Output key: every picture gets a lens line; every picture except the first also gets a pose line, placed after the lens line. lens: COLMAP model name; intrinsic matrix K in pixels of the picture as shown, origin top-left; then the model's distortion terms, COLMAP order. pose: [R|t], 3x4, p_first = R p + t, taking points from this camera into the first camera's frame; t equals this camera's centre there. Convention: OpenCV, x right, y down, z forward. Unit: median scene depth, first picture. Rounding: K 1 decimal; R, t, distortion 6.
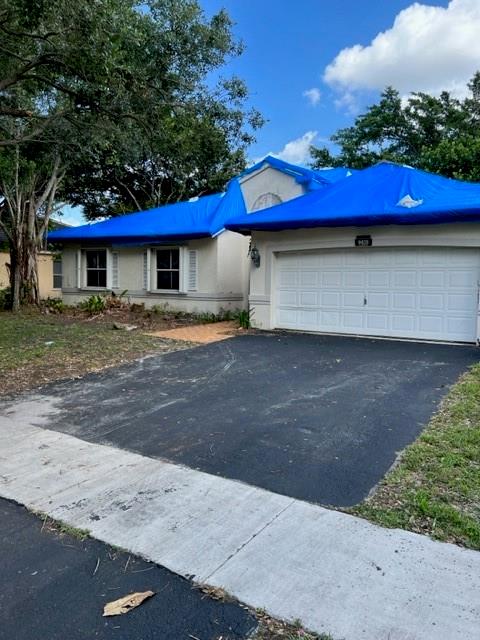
lens RADIAL K [[481.6, 0, 240.0], [0, 481.6, 320.0], [0, 0, 1]] dist [0.000674, -0.002747]
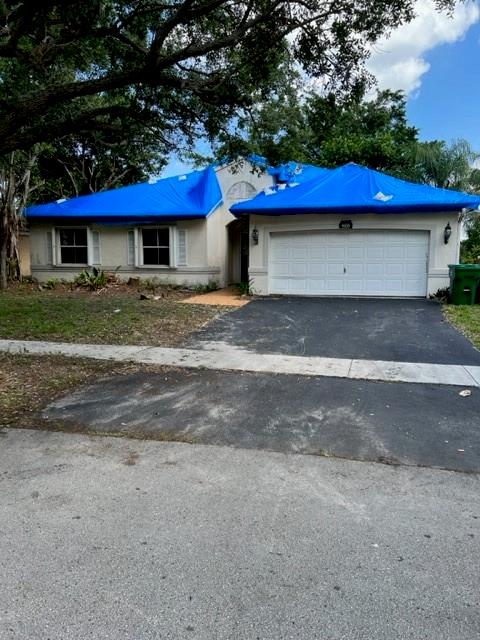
lens RADIAL K [[481.6, 0, 240.0], [0, 481.6, 320.0], [0, 0, 1]] dist [0.000674, -0.002747]
pose [[0.952186, -0.050880, 0.301254, -0.317710], [0.035995, 0.997850, 0.054762, 0.010938], [-0.303393, -0.041300, 0.951970, -0.136771]]
